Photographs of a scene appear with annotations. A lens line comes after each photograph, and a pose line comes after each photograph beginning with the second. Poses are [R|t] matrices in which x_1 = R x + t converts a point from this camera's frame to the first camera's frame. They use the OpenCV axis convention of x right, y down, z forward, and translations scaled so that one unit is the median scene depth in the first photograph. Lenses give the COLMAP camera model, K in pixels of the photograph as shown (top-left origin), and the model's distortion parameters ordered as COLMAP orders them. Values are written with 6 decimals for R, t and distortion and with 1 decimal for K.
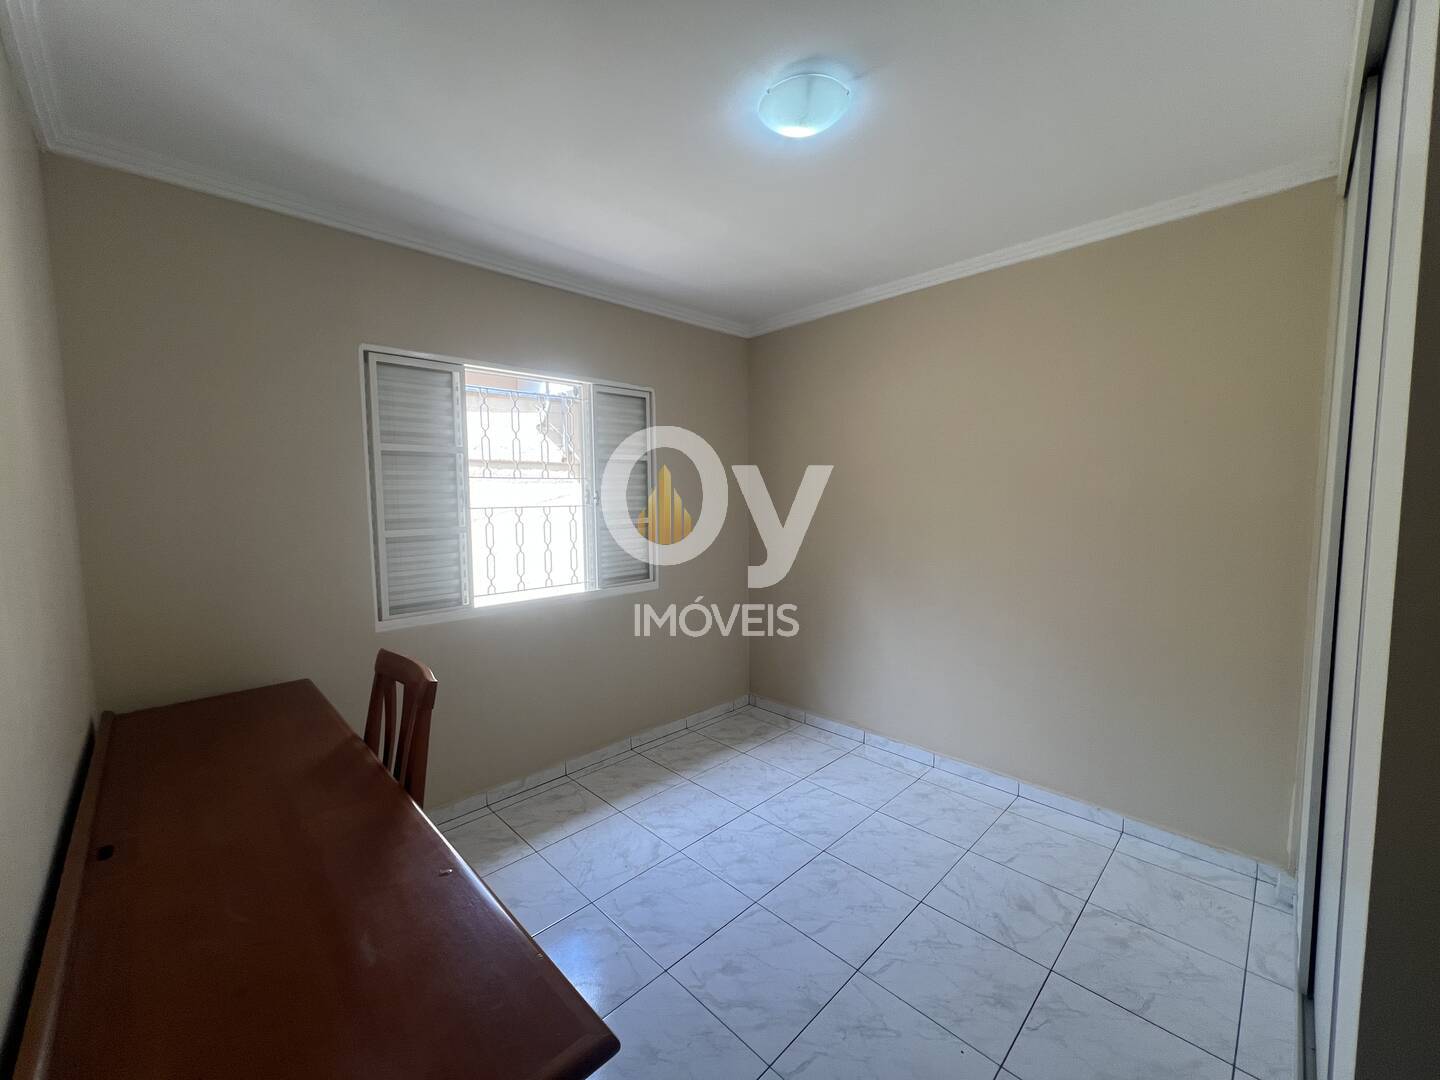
lens RADIAL K [[573.7, 0, 724.3], [0, 573.7, 538.0], [0, 0, 1]] dist [0.000883, 0.000117]
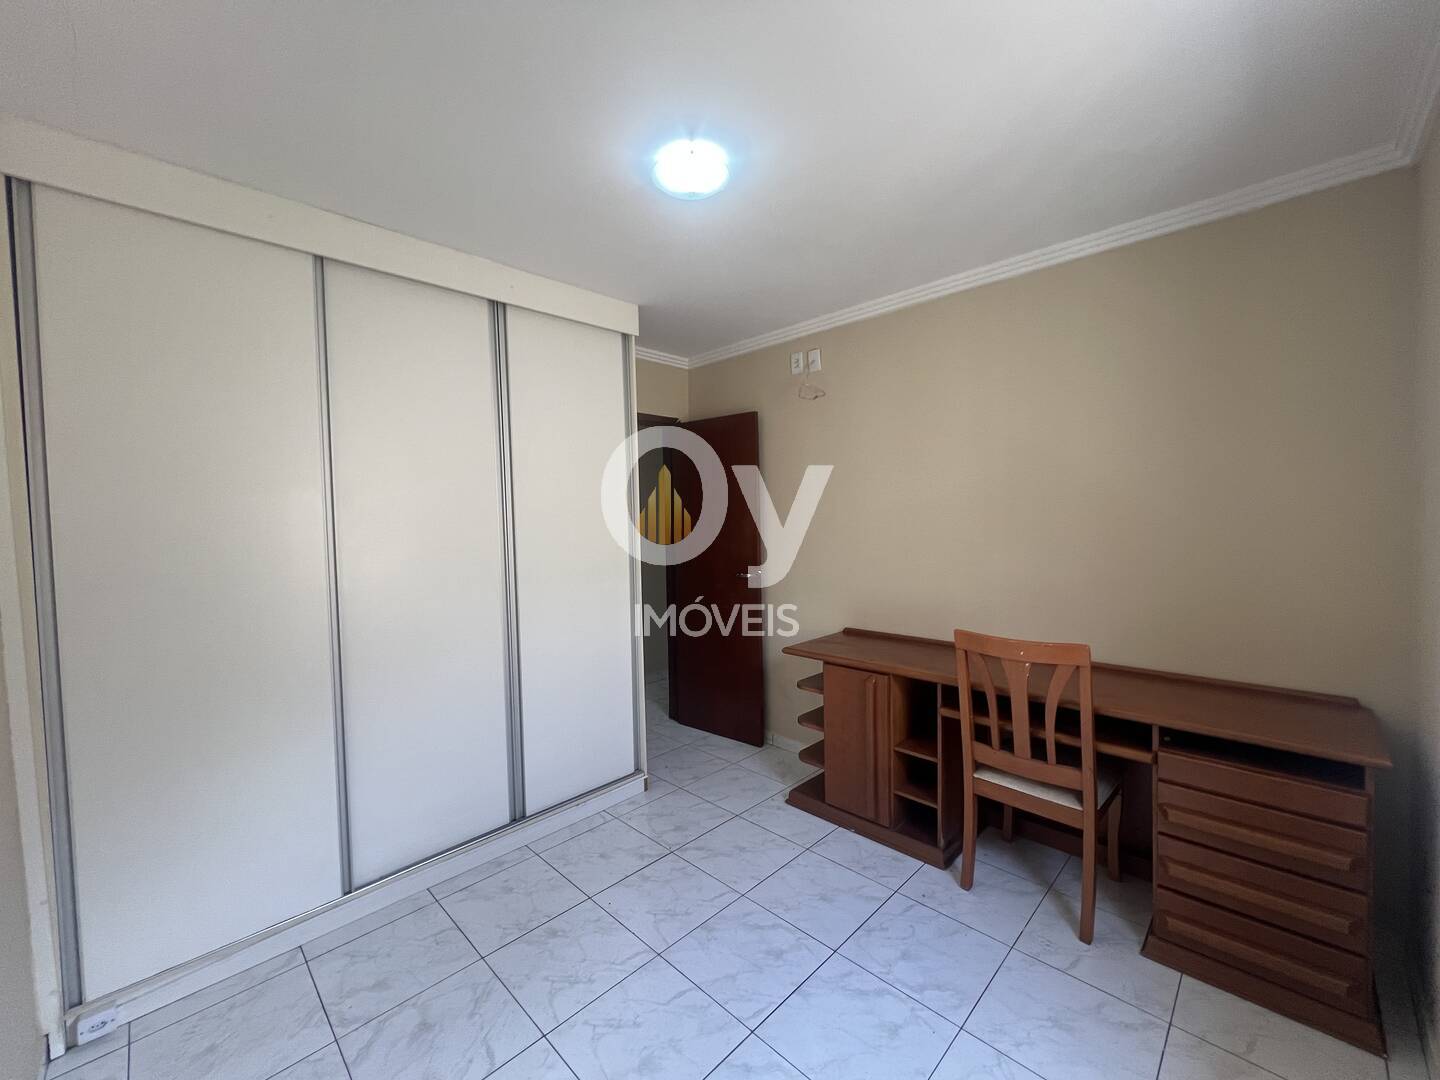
lens RADIAL K [[579.7, 0, 719.5], [0, 579.7, 538.3], [0, 0, 1]] dist [0.003841, 0.000325]
pose [[-0.999349, 0.036056, 0.001008, 0.080820], [0.035940, 0.992992, 0.112584, -0.139581], [0.003058, 0.112547, -0.993642, 1.856908]]
